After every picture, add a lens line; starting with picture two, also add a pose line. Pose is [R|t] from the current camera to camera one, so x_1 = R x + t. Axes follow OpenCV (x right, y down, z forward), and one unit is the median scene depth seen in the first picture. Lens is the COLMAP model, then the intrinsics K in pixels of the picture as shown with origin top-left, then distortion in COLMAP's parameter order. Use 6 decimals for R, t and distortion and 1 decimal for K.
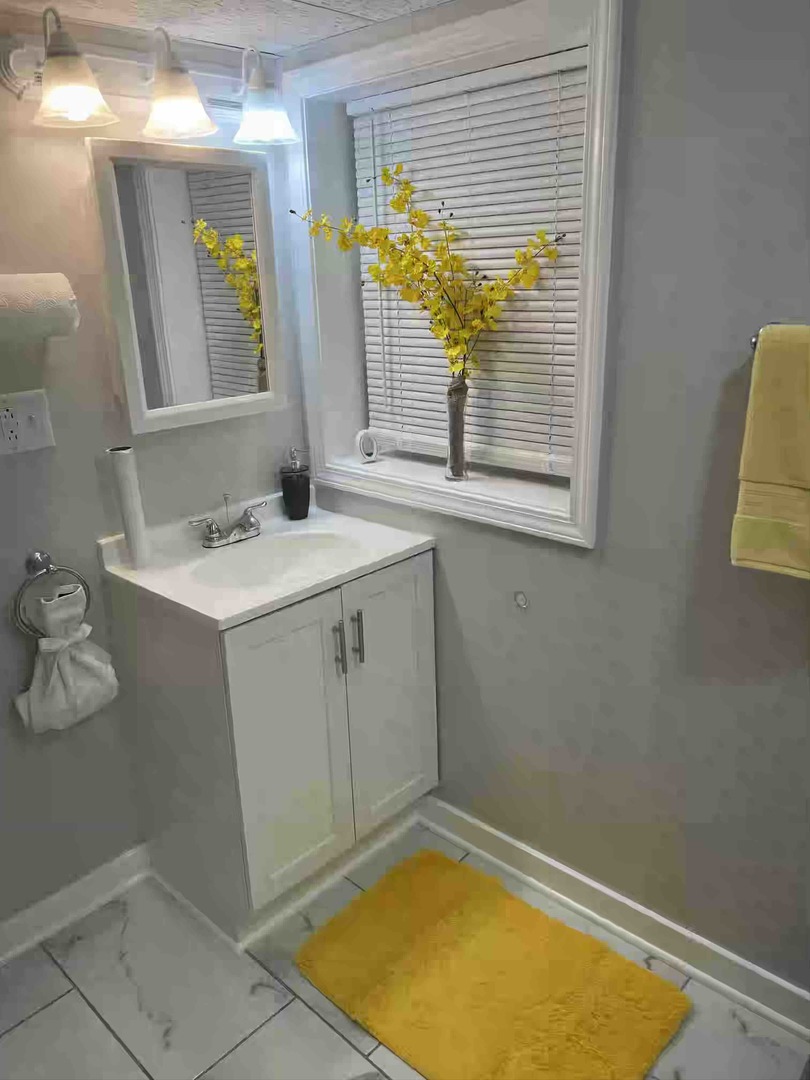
lens RADIAL K [[812.8, 0, 415.0], [0, 812.8, 538.3], [0, 0, 1]] dist [0.053871, -0.051936]
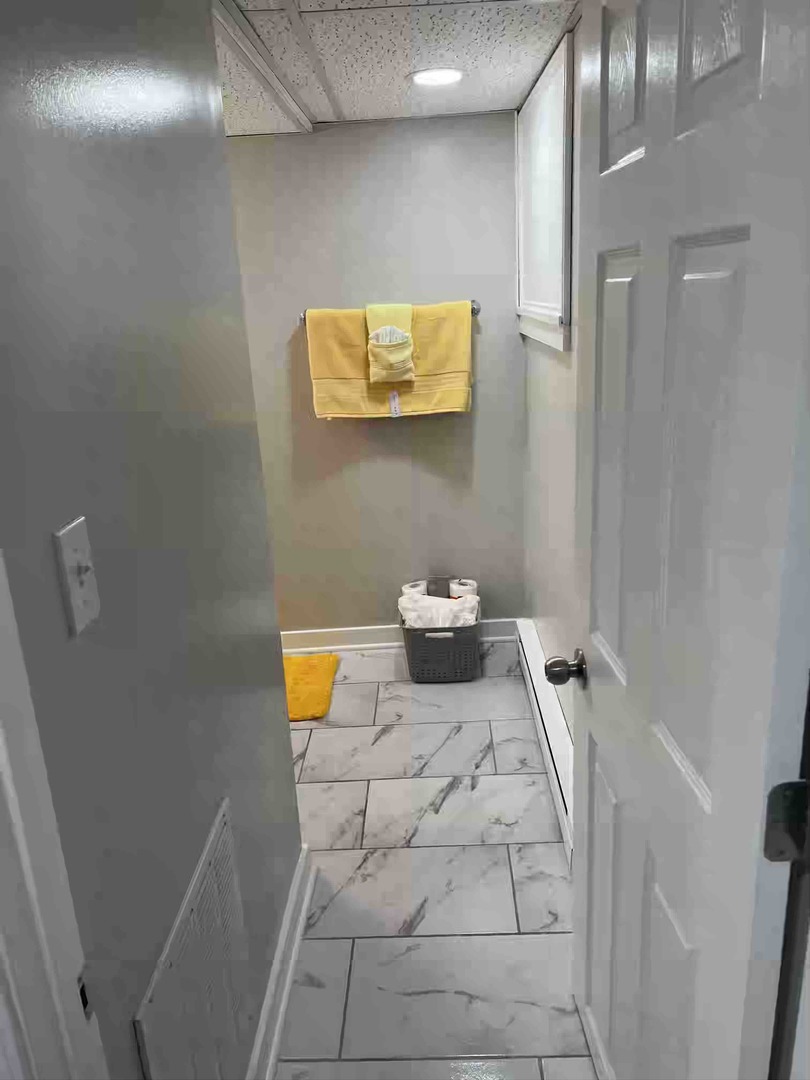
lens RADIAL K [[812.8, 0, 405.8], [0, 812.8, 538.2], [0, 0, 1]] dist [0.053871, -0.051936]
pose [[0.744778, -0.205334, 0.634936, -0.730171], [0.241819, 0.969858, 0.029992, 0.275129], [-0.621956, 0.131202, 0.771982, -0.647689]]
